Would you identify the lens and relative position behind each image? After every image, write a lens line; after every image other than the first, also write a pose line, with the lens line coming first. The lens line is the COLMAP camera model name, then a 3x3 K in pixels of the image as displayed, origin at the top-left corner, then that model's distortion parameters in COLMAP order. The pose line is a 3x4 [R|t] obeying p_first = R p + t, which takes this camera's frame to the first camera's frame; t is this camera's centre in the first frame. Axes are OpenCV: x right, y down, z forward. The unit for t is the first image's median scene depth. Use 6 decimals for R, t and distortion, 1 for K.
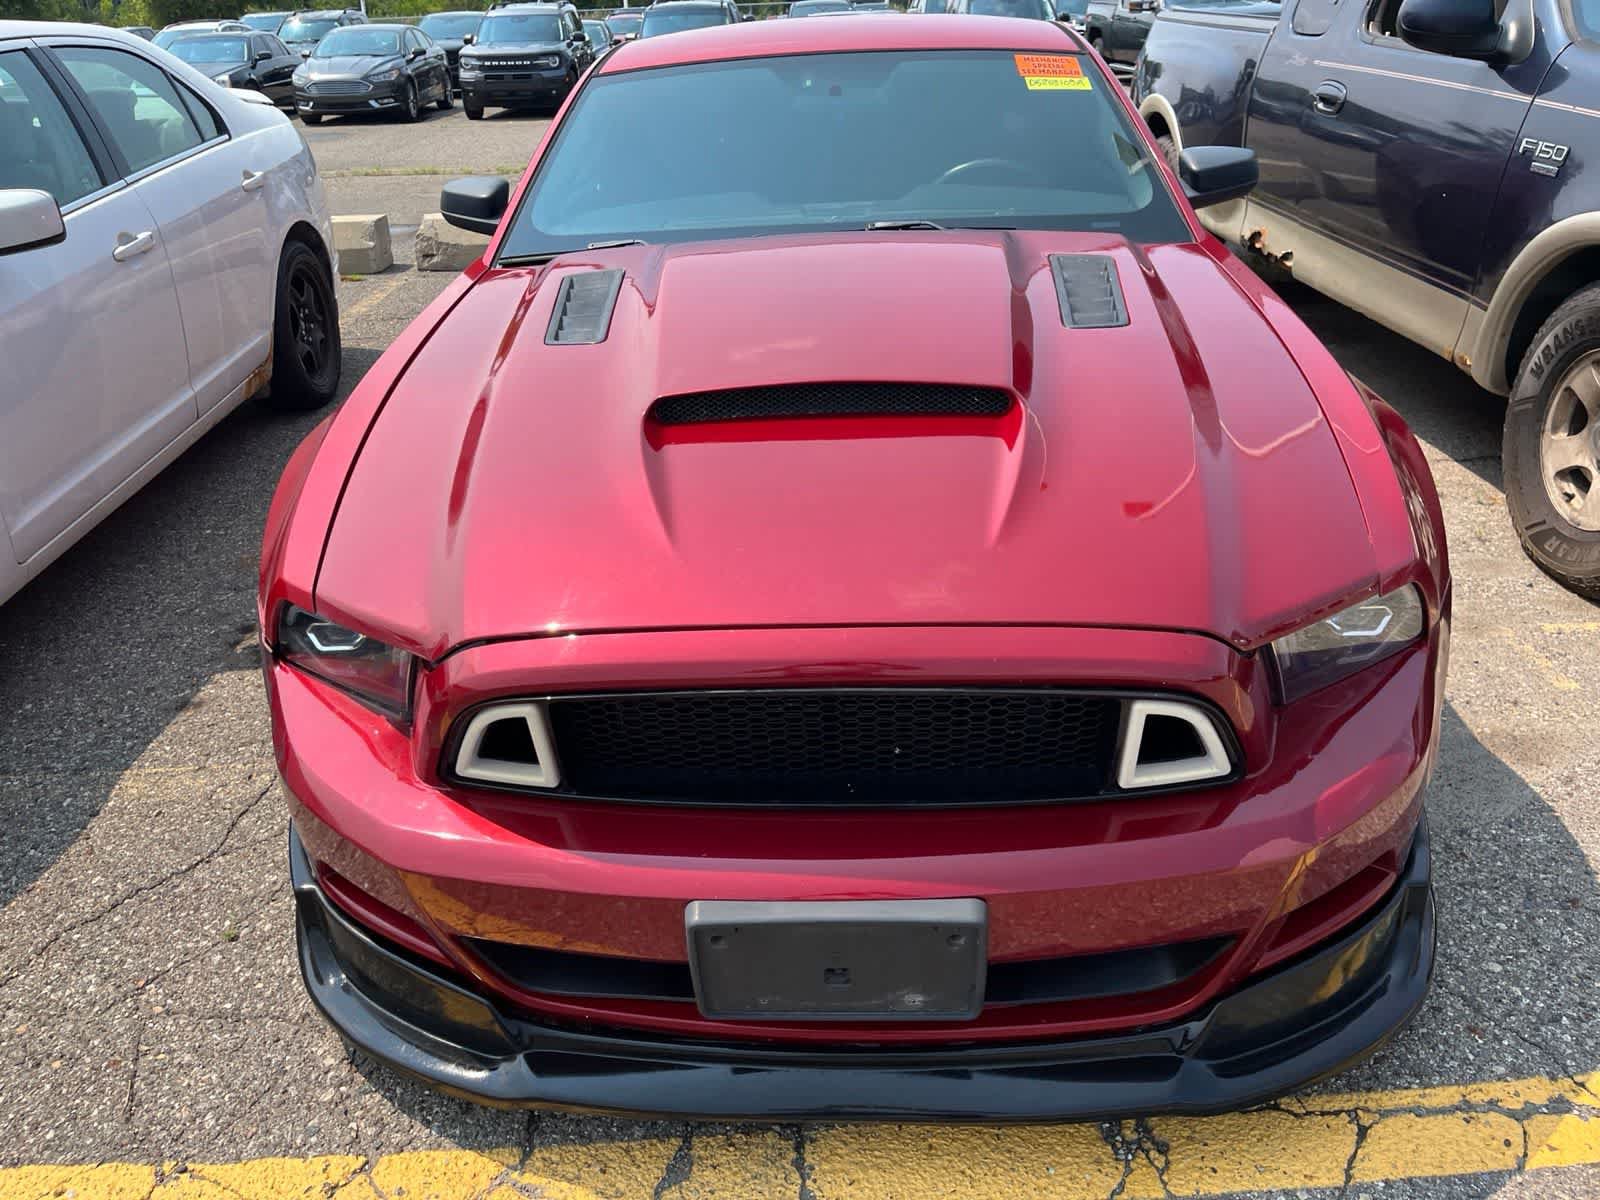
lens RADIAL K [[1213.4, 0, 780.4], [0, 1213.4, 598.0], [0, 0, 1]] dist [0.071844, -0.104865]
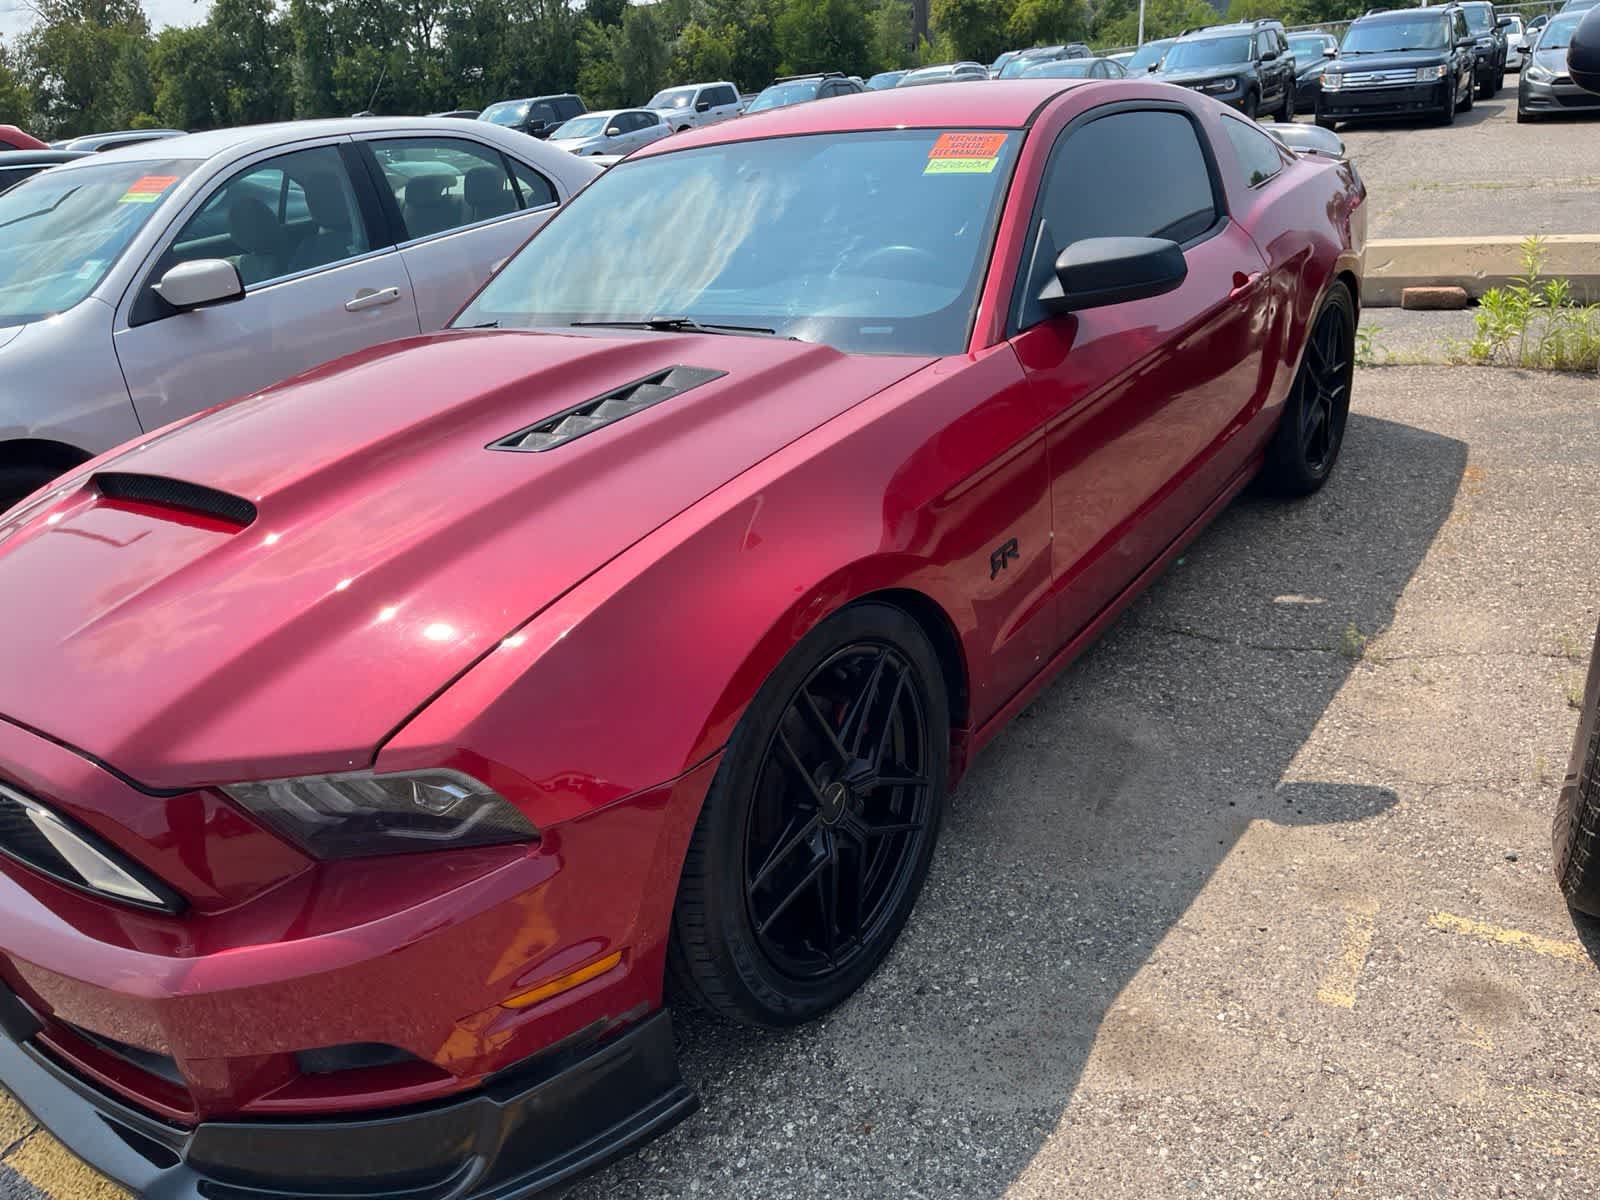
lens RADIAL K [[1213.4, 0, 791.0], [0, 1213.4, 589.3], [0, 0, 1]] dist [0.071844, -0.104865]
pose [[0.834161, 0.162925, -0.526907, 0.824742], [-0.173083, 0.984438, 0.030386, -0.149780], [0.523659, 0.065852, 0.849379, 0.238688]]
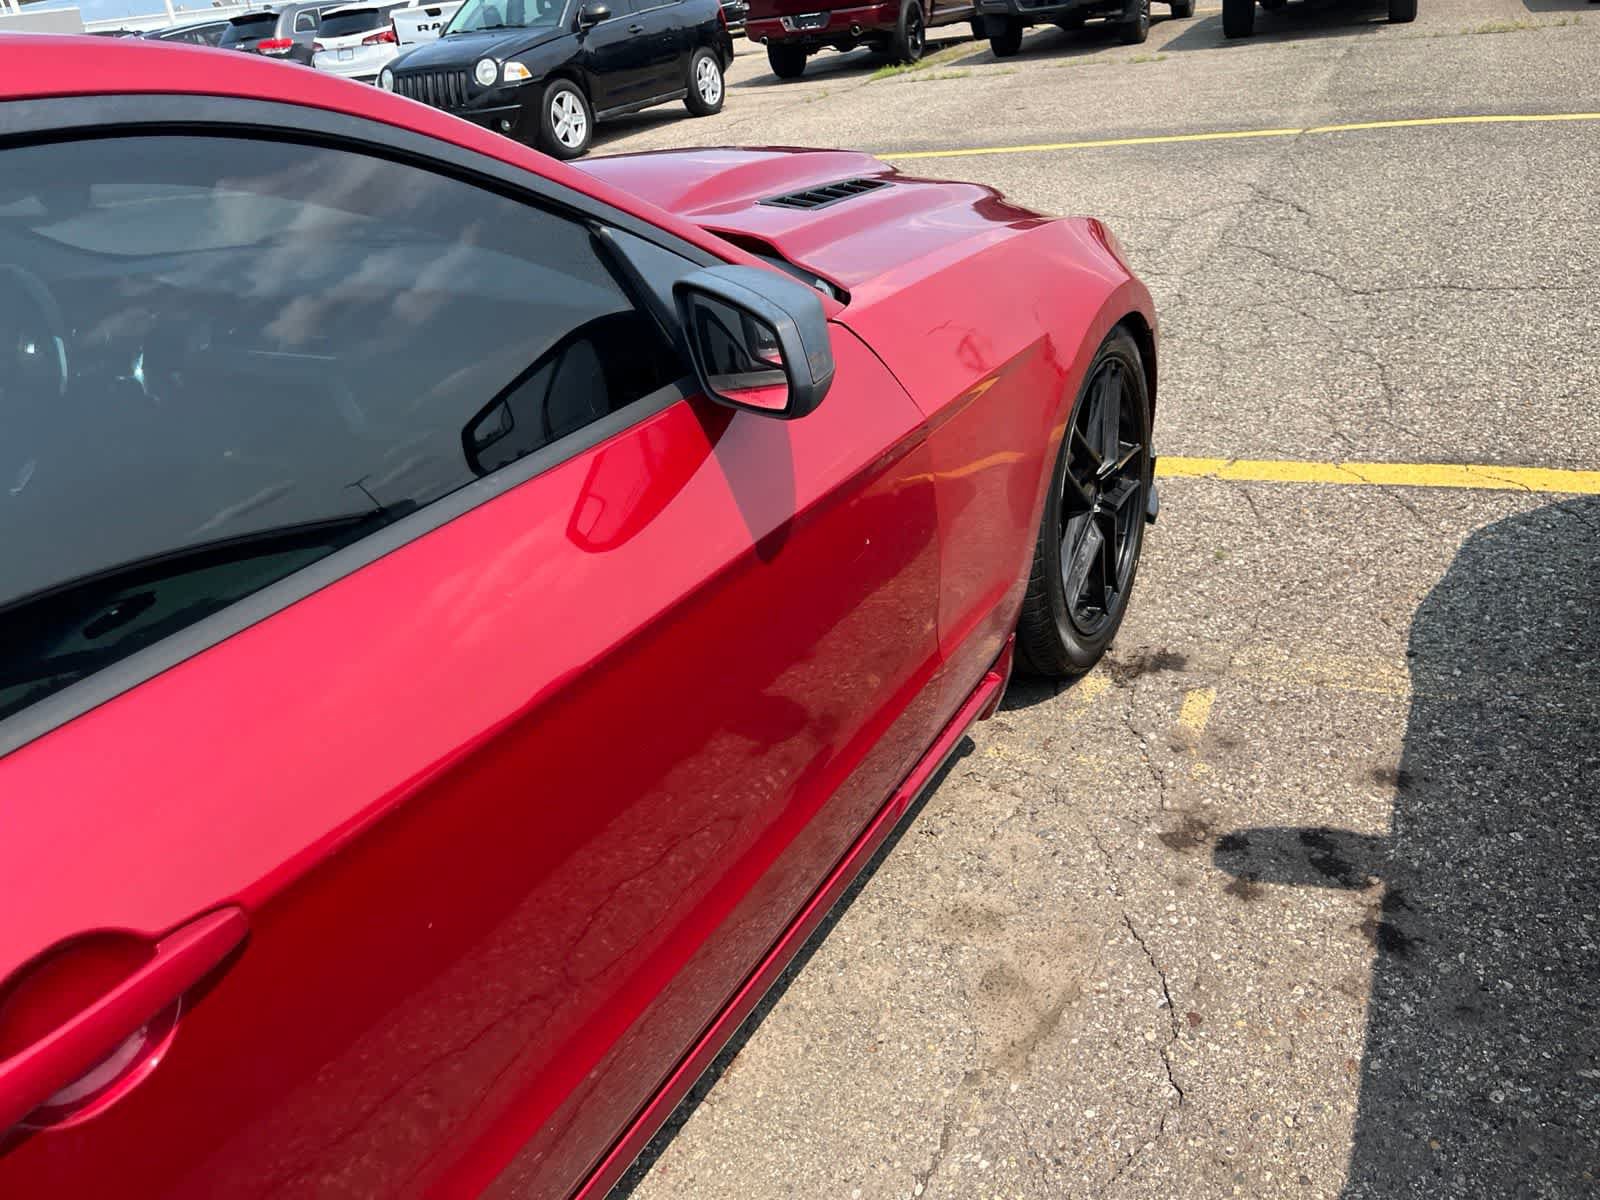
lens RADIAL K [[1213.4, 0, 807.4], [0, 1213.4, 611.0], [0, 0, 1]] dist [0.071844, -0.104865]
pose [[-0.886032, -0.091364, 0.454532, -0.596141], [0.317186, 0.595587, 0.738017, -0.737780], [-0.338142, 0.798078, -0.498730, 1.681617]]
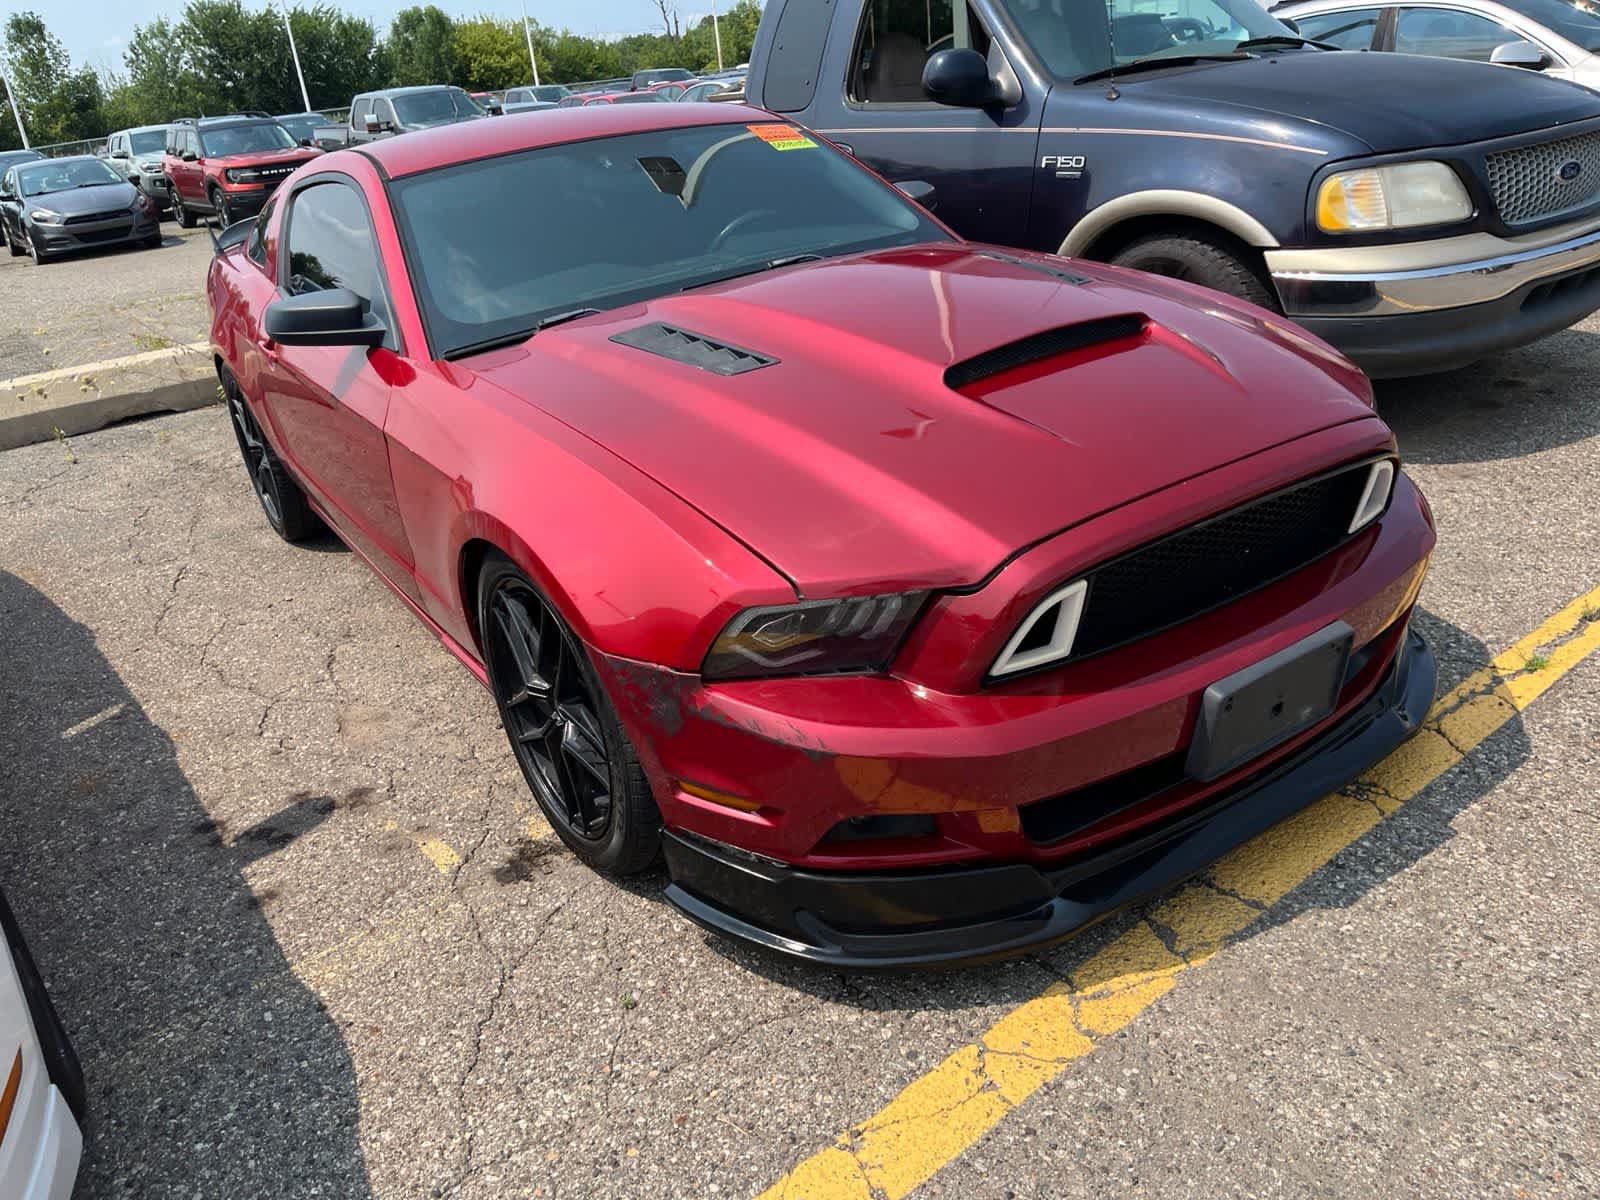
lens RADIAL K [[1213.4, 0, 789.5], [0, 1213.4, 633.9], [0, 0, 1]] dist [0.071844, -0.104865]
pose [[0.807511, -0.291051, 0.513045, -0.687826], [0.321066, 0.946529, 0.031624, 0.000633], [-0.494816, 0.139185, 0.857779, 0.035660]]
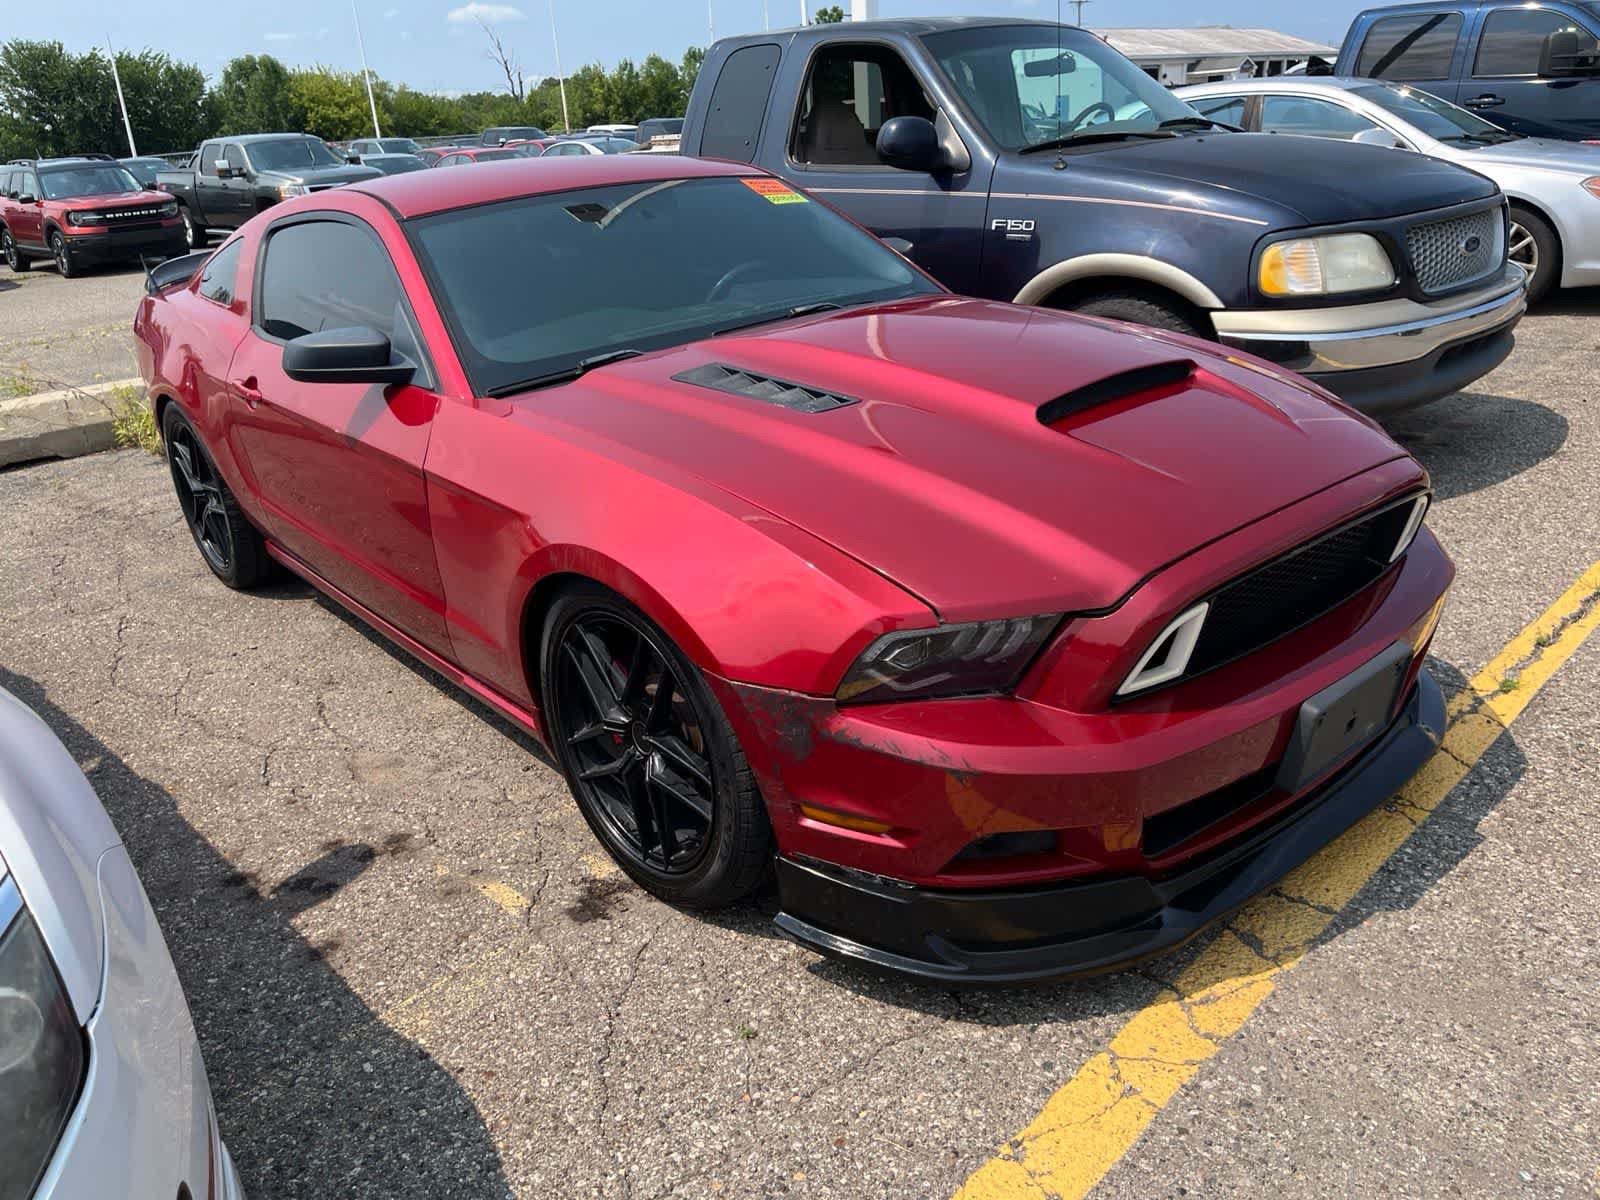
lens RADIAL K [[1213.4, 0, 790.9], [0, 1213.4, 633.0], [0, 0, 1]] dist [0.071844, -0.104865]
pose [[0.731574, -0.275480, 0.623627, -0.856573], [0.330686, 0.943302, 0.028766, -0.044146], [-0.596193, 0.185180, 0.781193, 0.129015]]
